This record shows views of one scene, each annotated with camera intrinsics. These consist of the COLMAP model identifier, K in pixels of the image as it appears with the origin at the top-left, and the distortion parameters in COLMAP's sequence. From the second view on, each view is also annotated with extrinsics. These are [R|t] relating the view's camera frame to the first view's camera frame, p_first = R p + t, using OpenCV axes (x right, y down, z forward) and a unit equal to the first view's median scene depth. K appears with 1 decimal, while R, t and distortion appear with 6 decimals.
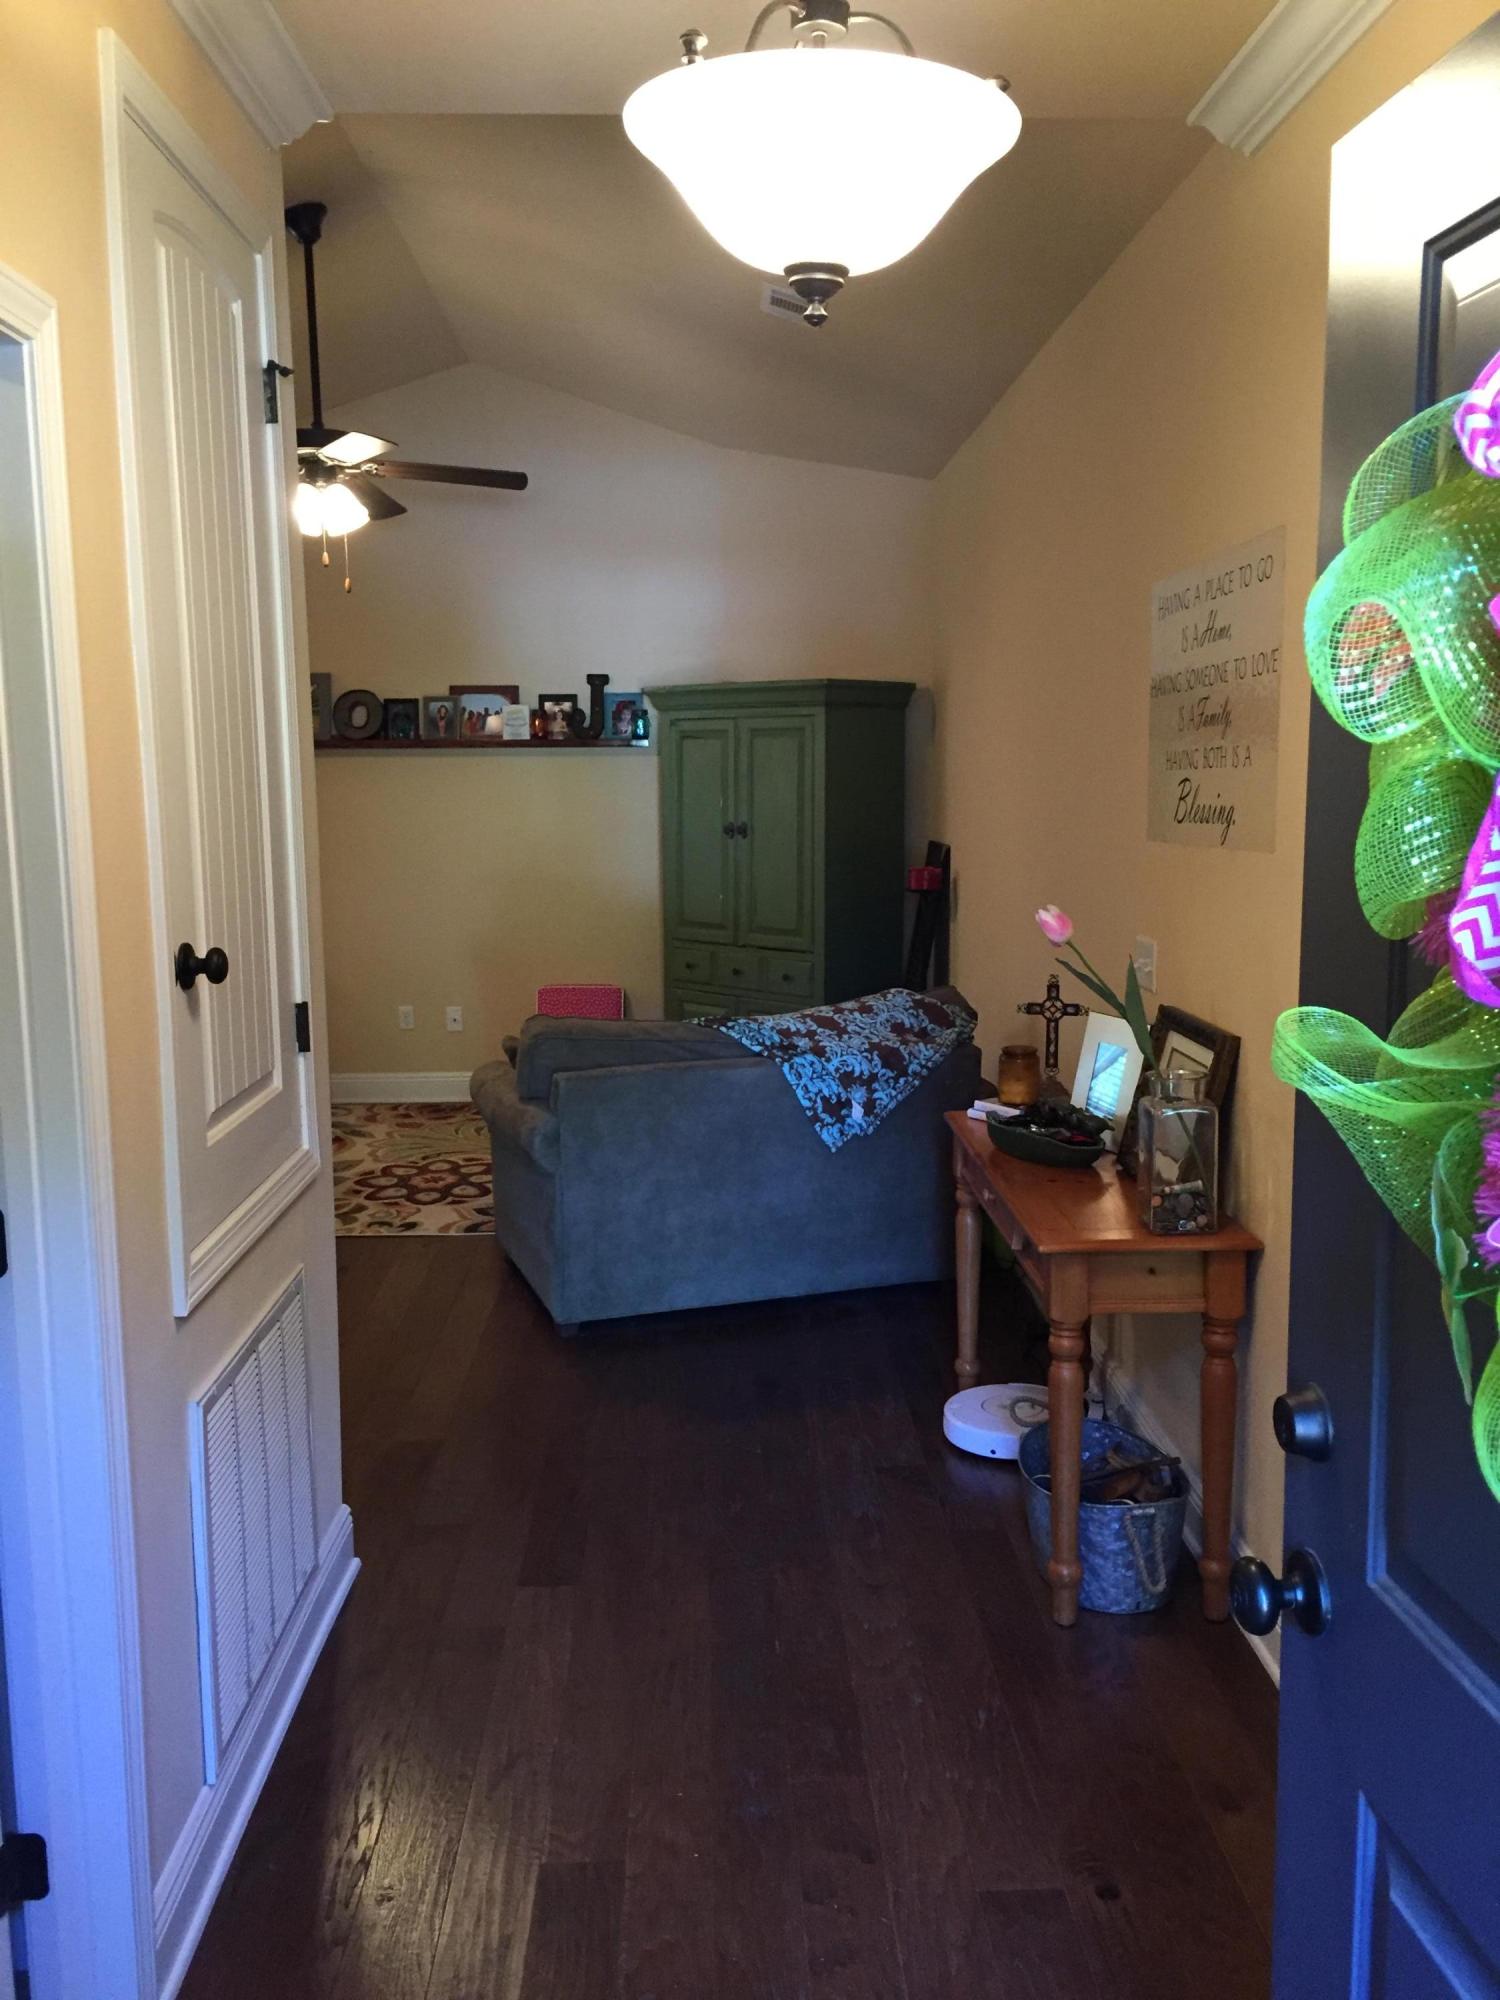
lens RADIAL K [[1681.3, 0, 747.4], [0, 1681.3, 1007.4], [0, 0, 1]] dist [0.038443, -0.044953]
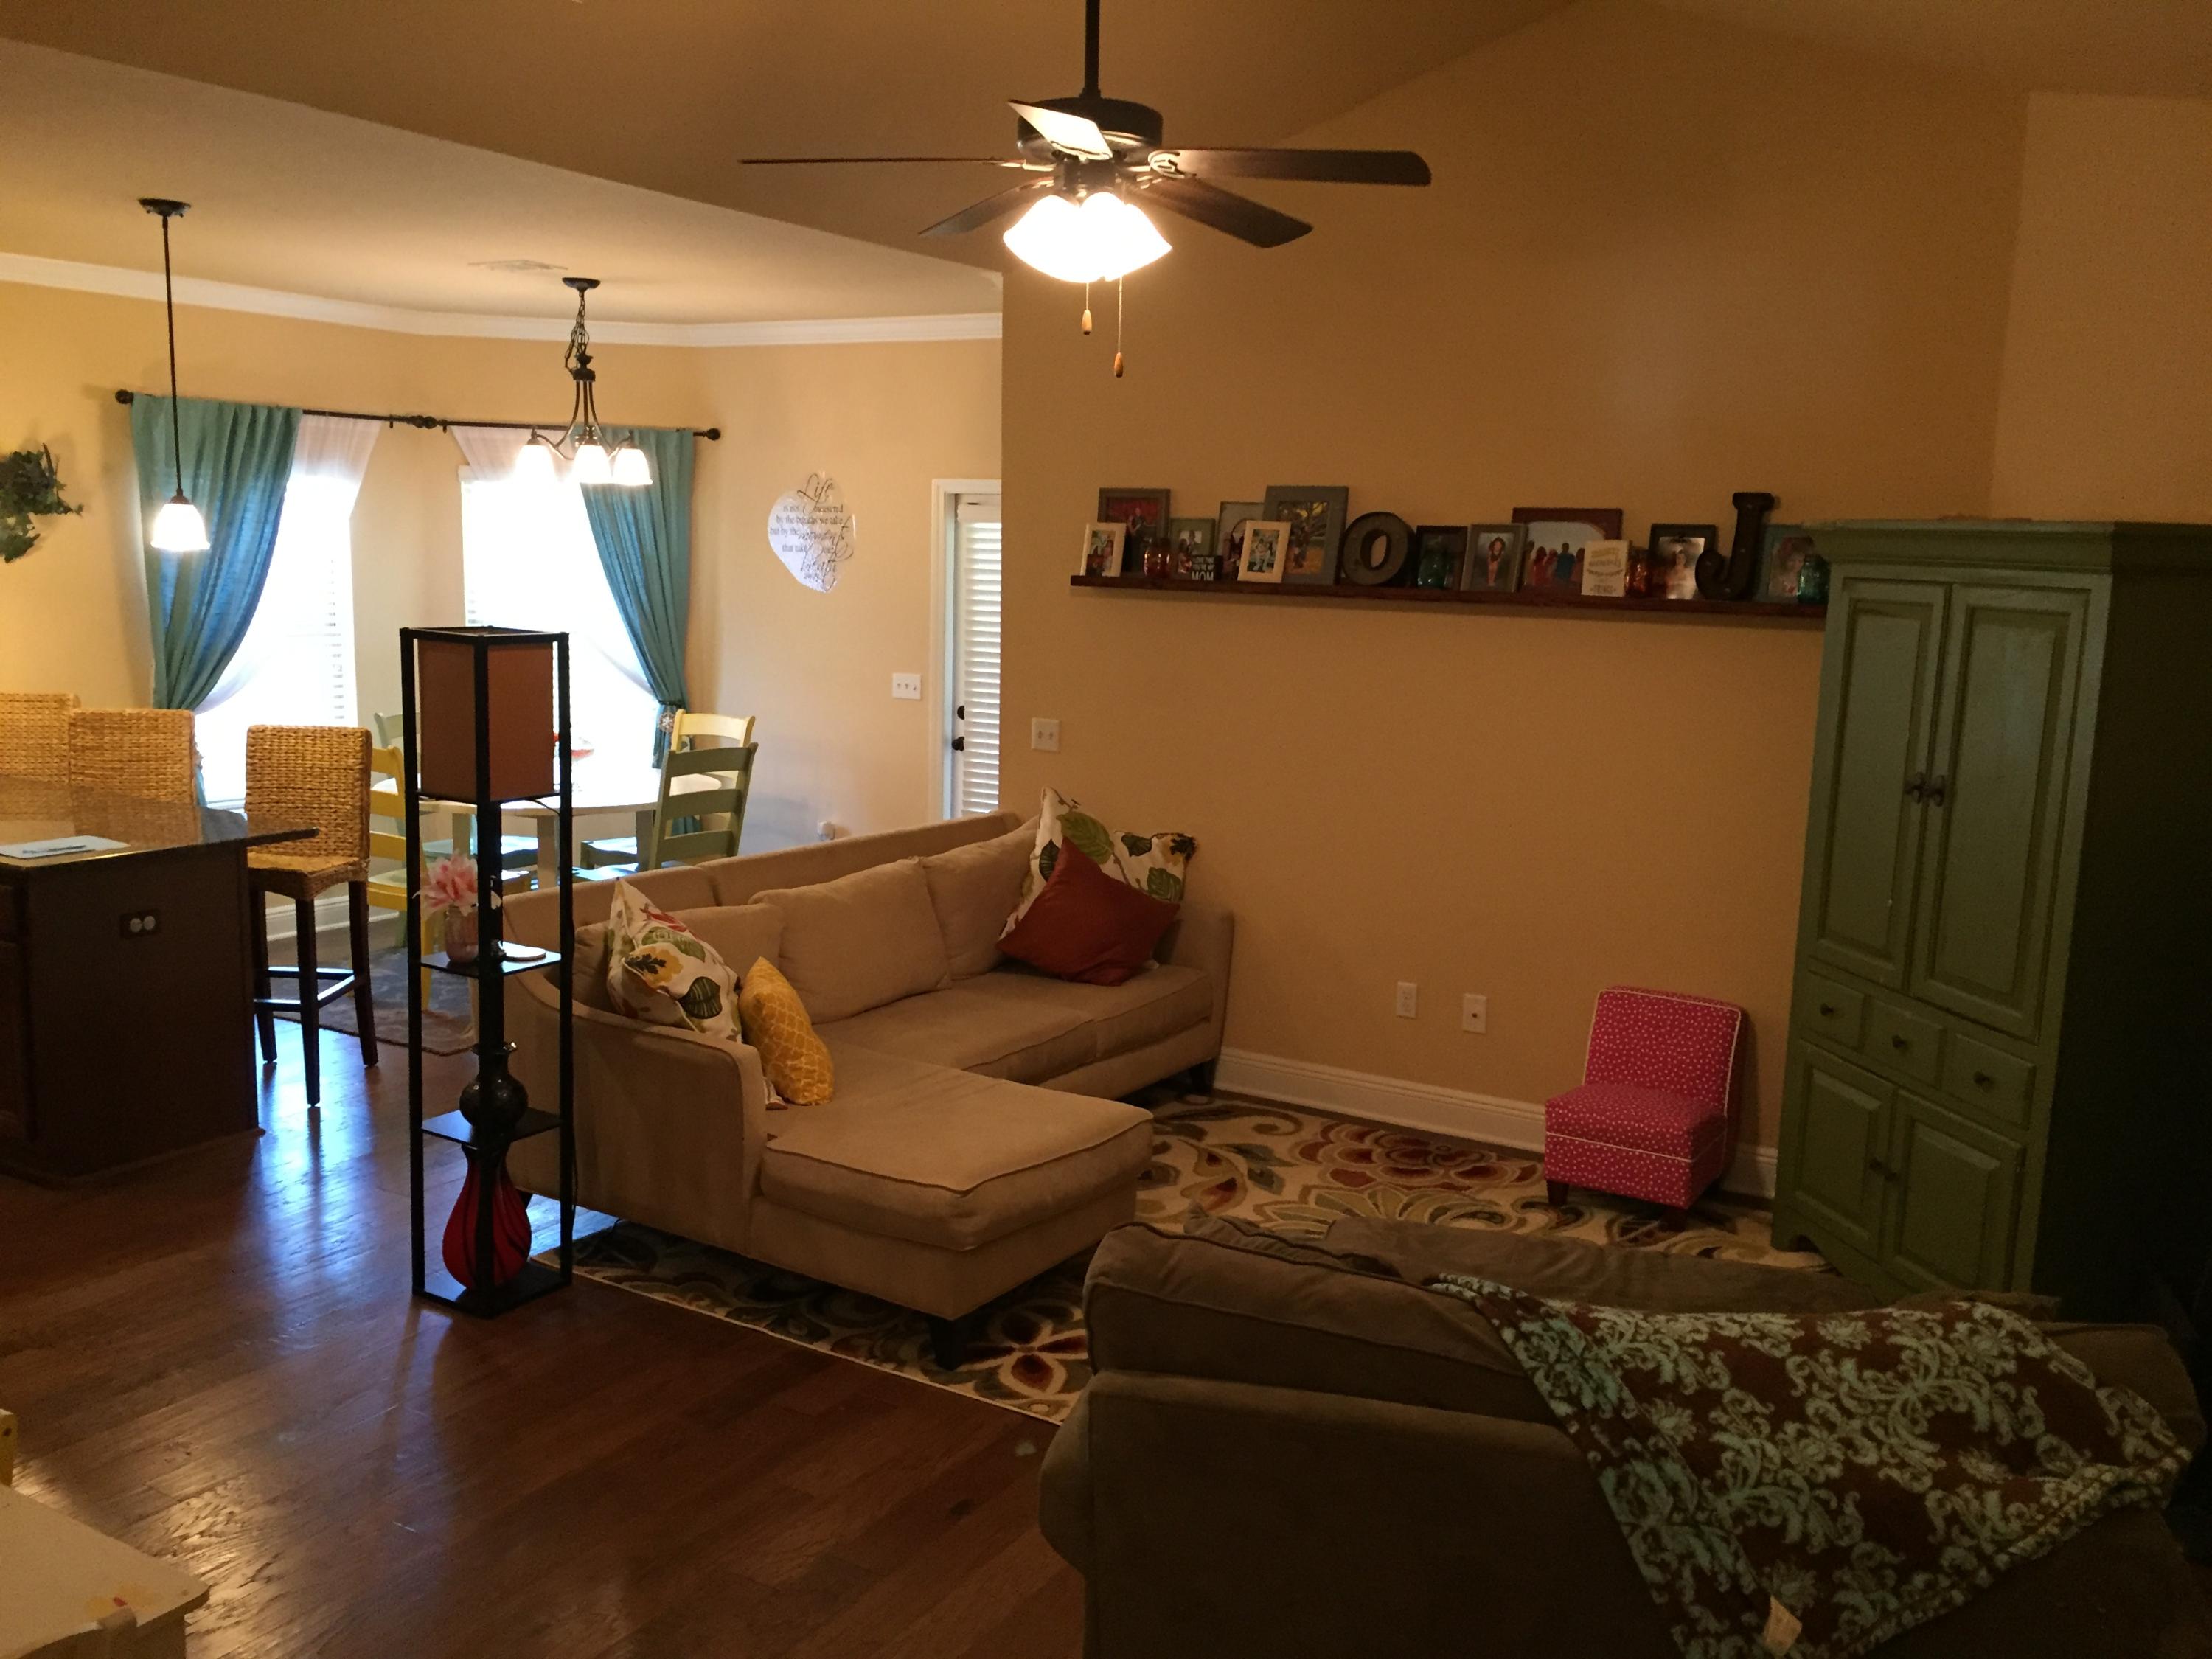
lens RADIAL K [[1859.6, 0, 1115.4], [0, 1859.6, 809.8], [0, 0, 1]] dist [0.038443, -0.044953]
pose [[0.834372, 0.110187, -0.540077, 0.128433], [-0.110734, 0.993348, 0.031590, -0.110400], [0.539965, 0.033447, 0.841023, 0.432742]]
